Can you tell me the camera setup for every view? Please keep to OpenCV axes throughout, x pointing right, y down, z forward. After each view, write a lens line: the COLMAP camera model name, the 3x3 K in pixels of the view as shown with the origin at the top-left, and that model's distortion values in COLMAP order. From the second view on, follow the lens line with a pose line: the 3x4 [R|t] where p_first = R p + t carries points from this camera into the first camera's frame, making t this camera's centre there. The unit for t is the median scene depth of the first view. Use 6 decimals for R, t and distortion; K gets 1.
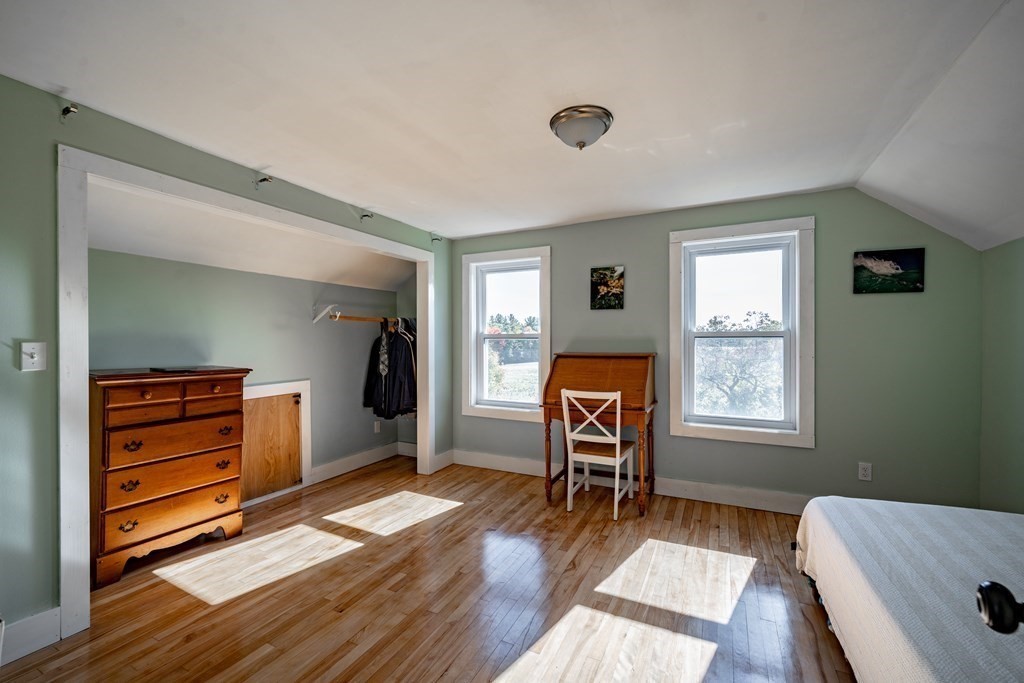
lens RADIAL K [[420.6, 0, 510.9], [0, 420.6, 336.0], [0, 0, 1]] dist [-0.001173, -0.000679]
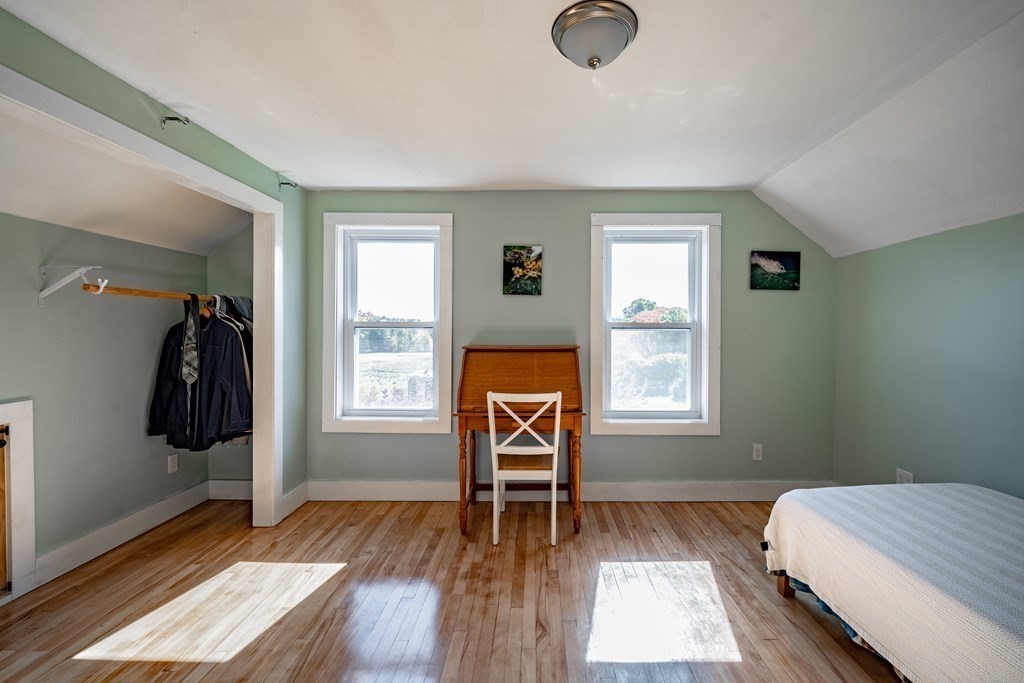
lens RADIAL K [[420.6, 0, 528.3], [0, 420.6, 328.3], [0, 0, 1]] dist [-0.001173, -0.000679]
pose [[0.896164, 0.008341, 0.443644, -0.148061], [-0.010629, 0.999940, 0.002672, 0.002655], [-0.443595, -0.007110, 0.896199, 0.232695]]
